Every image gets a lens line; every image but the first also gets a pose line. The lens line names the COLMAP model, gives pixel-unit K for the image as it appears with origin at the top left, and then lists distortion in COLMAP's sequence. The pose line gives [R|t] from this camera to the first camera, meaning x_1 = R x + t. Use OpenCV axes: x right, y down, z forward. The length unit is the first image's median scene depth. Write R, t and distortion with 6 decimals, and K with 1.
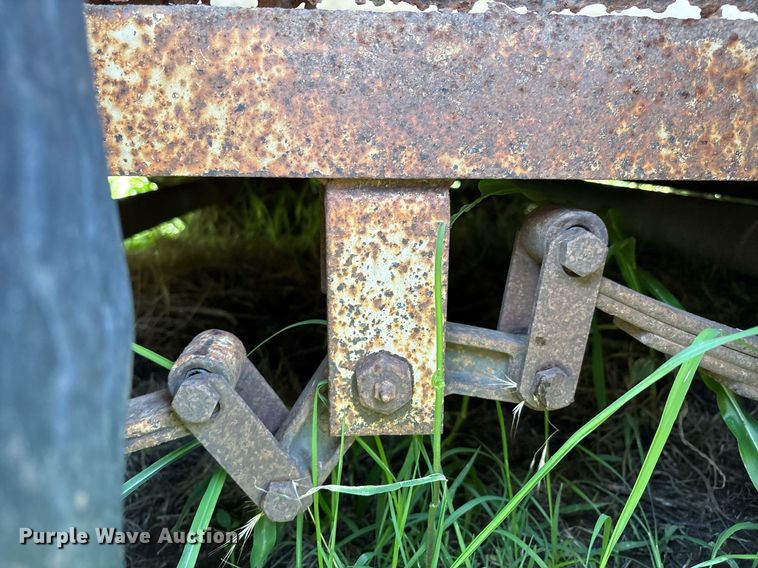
lens RADIAL K [[589.0, 0, 379.0], [0, 589.0, 284.0], [0, 0, 1]] dist [0.003282, -0.038884]
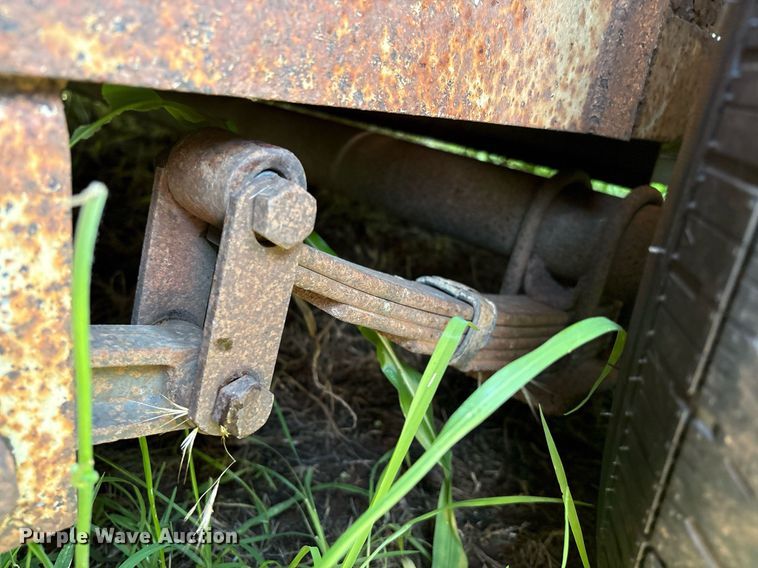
lens RADIAL K [[589.0, 0, 379.0], [0, 589.0, 284.0], [0, 0, 1]] dist [0.003282, -0.038884]
pose [[0.736847, -0.120014, 0.665322, -0.033170], [0.001278, 0.984363, 0.176150, -0.092228], [-0.676058, -0.128945, 0.725478, 0.430291]]
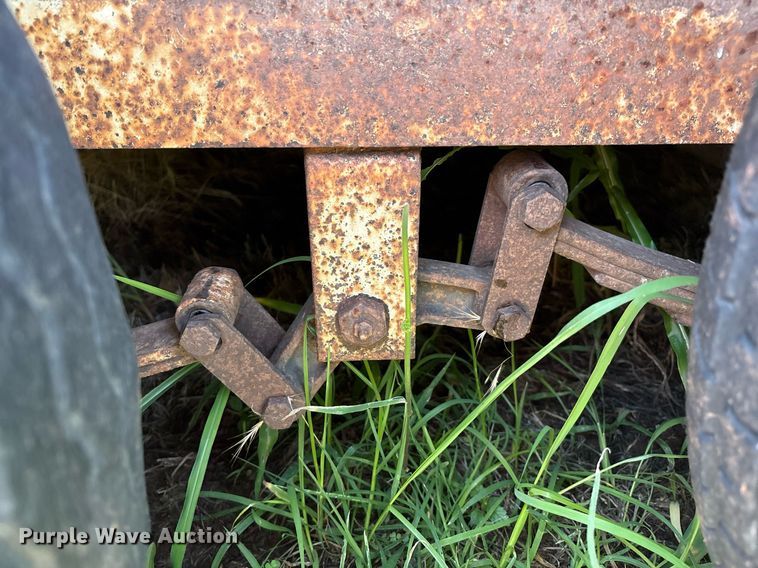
lens RADIAL K [[585.5, 0, 387.4], [0, 585.5, 276.2], [0, 0, 1]] dist [0.012440, -0.048049]
pose [[0.999990, -0.001303, -0.004309, 0.063346], [0.002282, 0.971813, 0.235741, -0.192257], [0.003880, -0.235748, 0.971806, -0.094543]]
